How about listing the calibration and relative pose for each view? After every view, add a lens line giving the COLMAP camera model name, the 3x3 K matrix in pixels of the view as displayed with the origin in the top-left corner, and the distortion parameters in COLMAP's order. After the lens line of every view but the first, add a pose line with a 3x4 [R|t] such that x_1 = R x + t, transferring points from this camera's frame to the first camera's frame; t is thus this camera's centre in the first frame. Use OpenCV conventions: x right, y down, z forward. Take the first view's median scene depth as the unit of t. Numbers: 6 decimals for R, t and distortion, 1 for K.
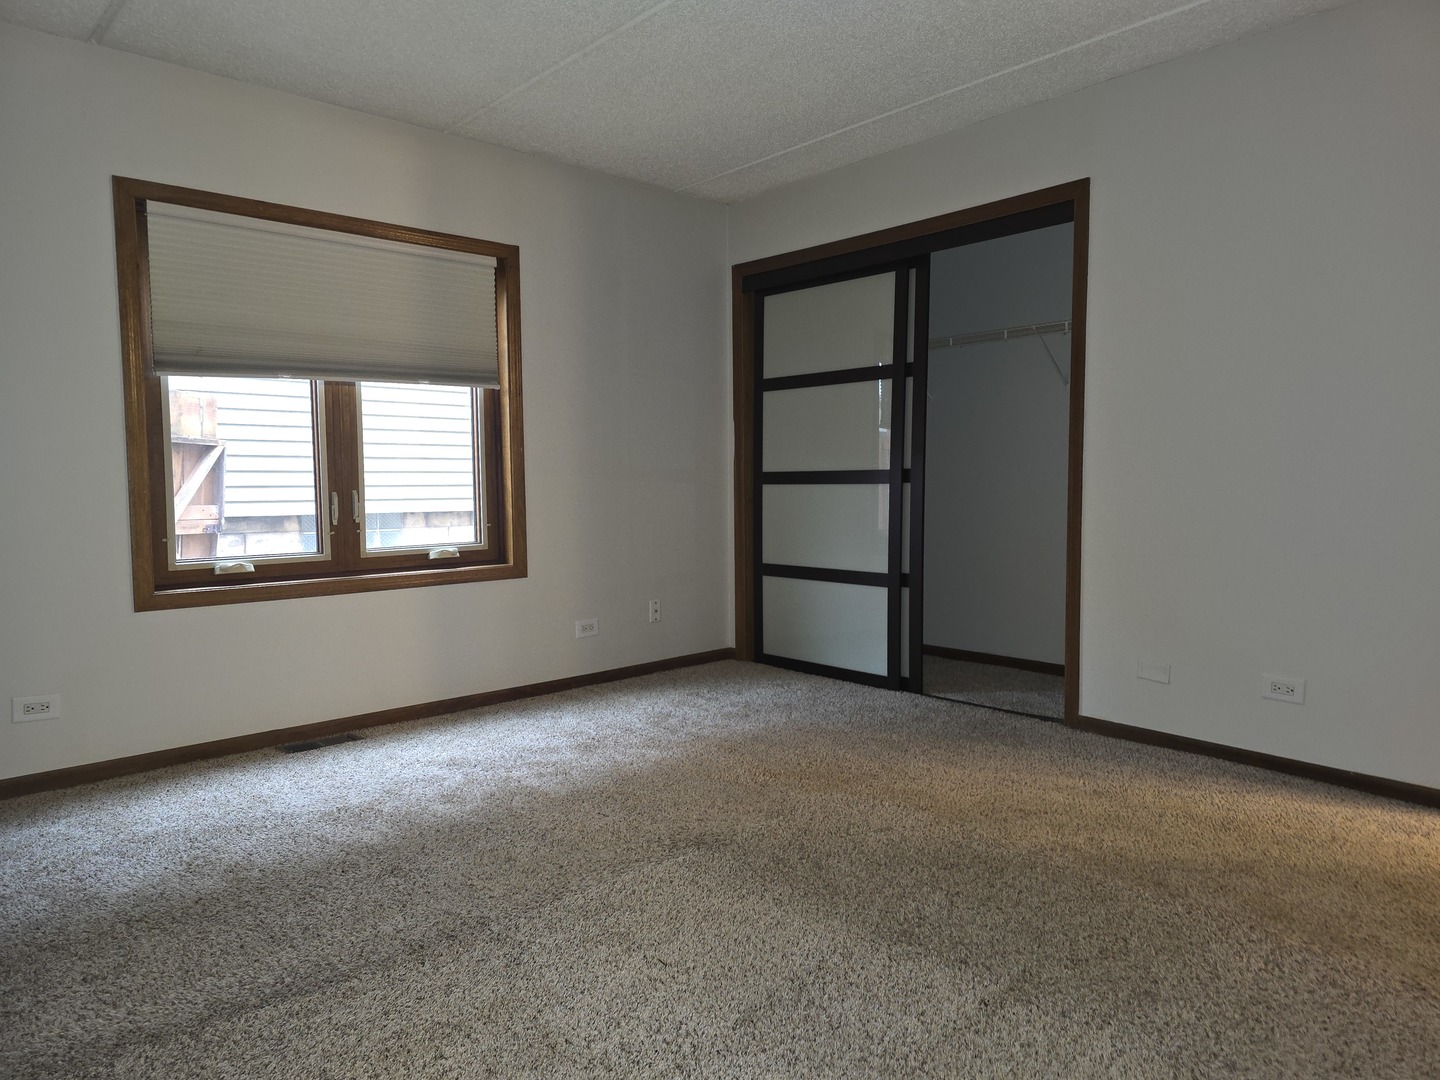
lens RADIAL K [[930.7, 0, 739.7], [0, 930.7, 545.1], [0, 0, 1]] dist [0.056851, -0.112739]
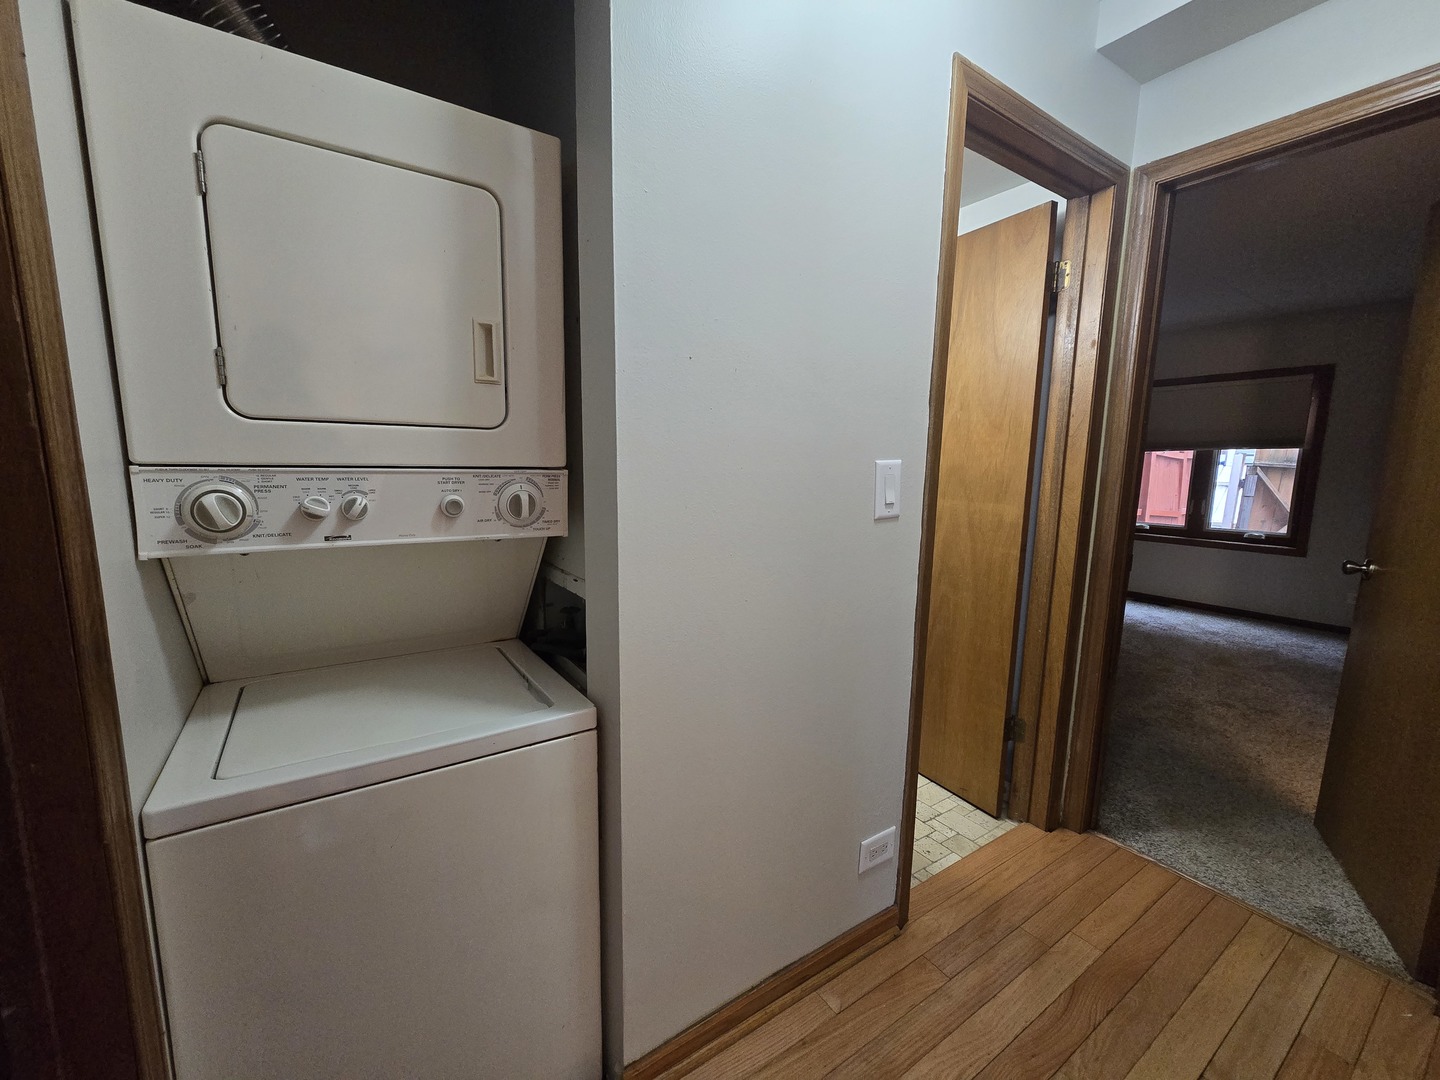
lens RADIAL K [[582.5, 0, 715.3], [0, 582.5, 547.0], [0, 0, 1]] dist [-0.001494, 0.000016]
pose [[-0.161844, 0.140828, -0.976716, 1.142724], [-0.090849, 0.983435, 0.156850, -0.061479], [0.982625, 0.114119, -0.146369, 0.094155]]
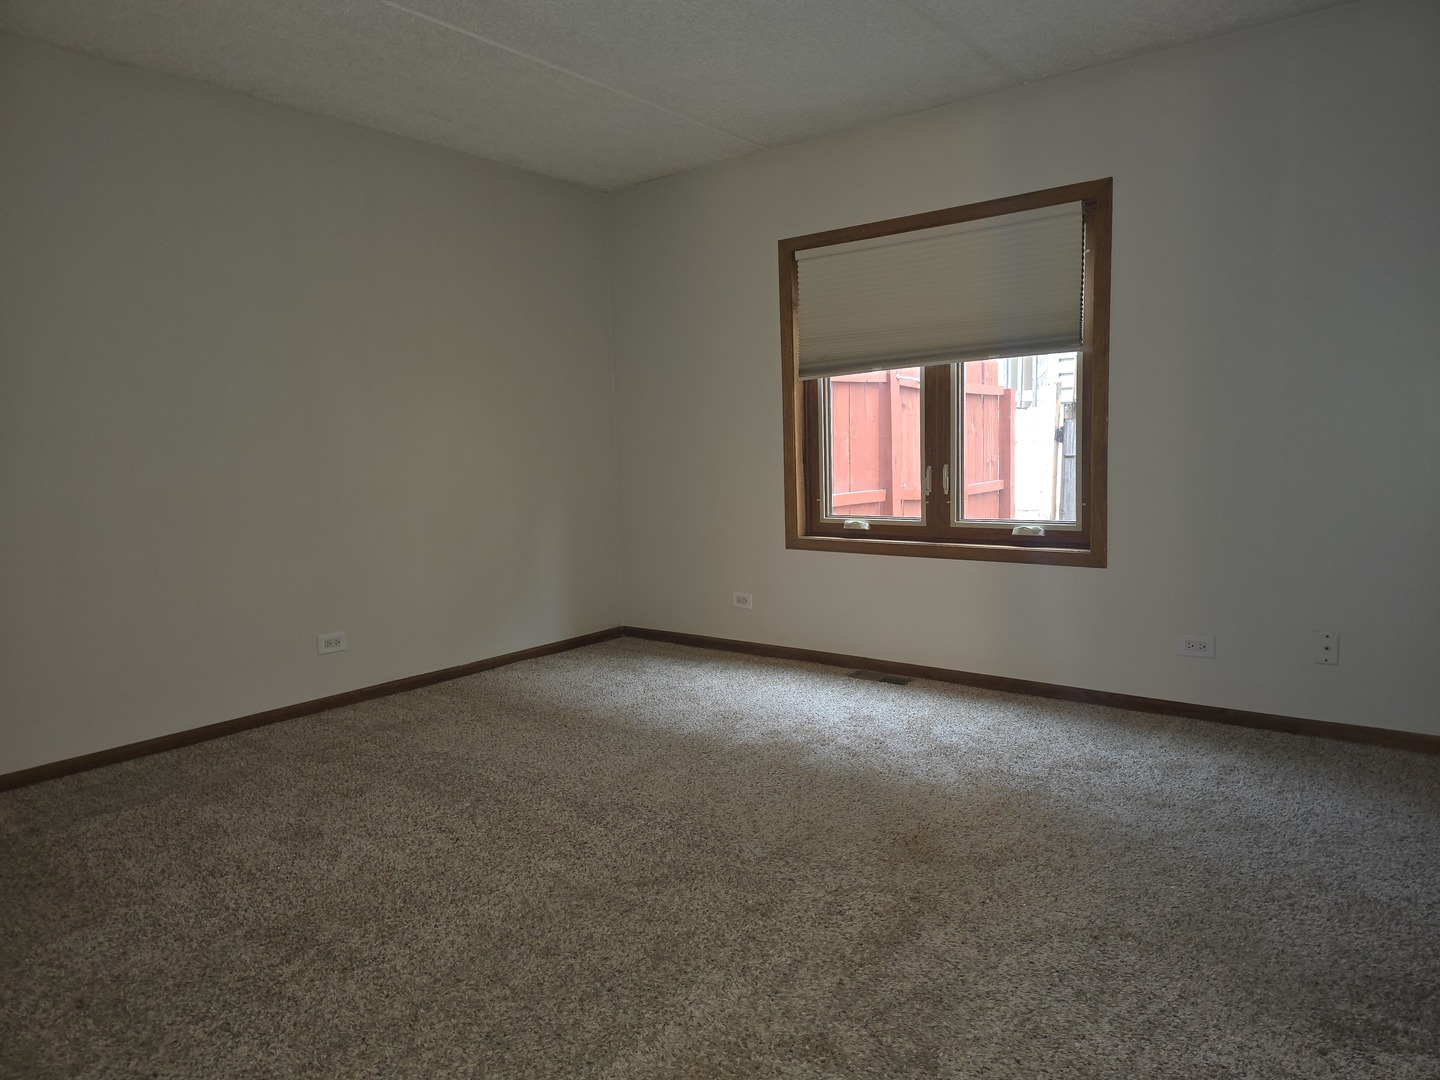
lens RADIAL K [[930.7, 0, 739.7], [0, 930.7, 545.1], [0, 0, 1]] dist [0.056851, -0.112739]
pose [[0.154445, 0.108012, -0.982079, 0.645013], [-0.051315, 0.993542, 0.101203, -0.064440], [0.986668, 0.034765, 0.158990, 0.608897]]
